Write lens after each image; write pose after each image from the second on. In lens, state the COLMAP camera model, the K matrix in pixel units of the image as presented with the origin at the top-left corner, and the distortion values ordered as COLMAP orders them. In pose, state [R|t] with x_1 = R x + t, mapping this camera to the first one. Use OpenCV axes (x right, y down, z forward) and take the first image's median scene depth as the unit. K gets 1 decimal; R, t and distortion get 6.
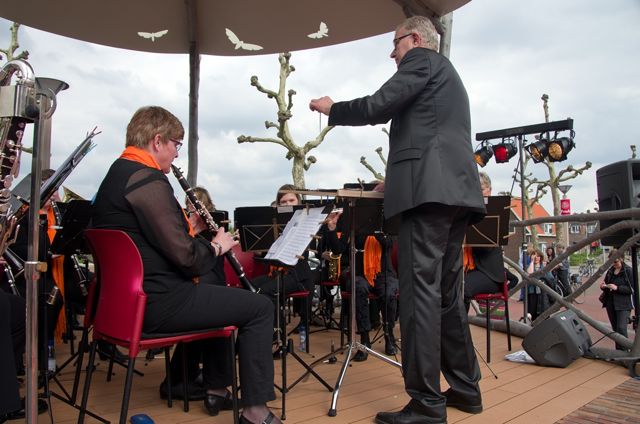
lens RADIAL K [[496.8, 0, 320.0], [0, 496.8, 212.0], [0, 0, 1]] dist [-0.065814, 0.002699]
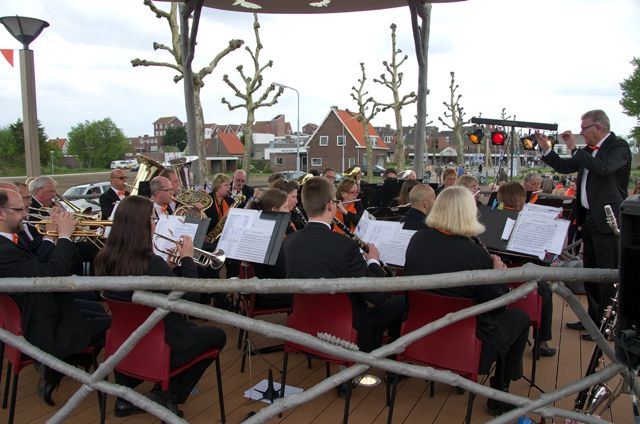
lens RADIAL K [[496.8, 0, 320.0], [0, 496.8, 212.0], [0, 0, 1]] dist [-0.065814, 0.002699]
pose [[0.934706, -0.051385, 0.351687, -0.105911], [-0.014530, 0.983142, 0.182263, -0.024569], [-0.355124, -0.175472, 0.918203, -0.028334]]
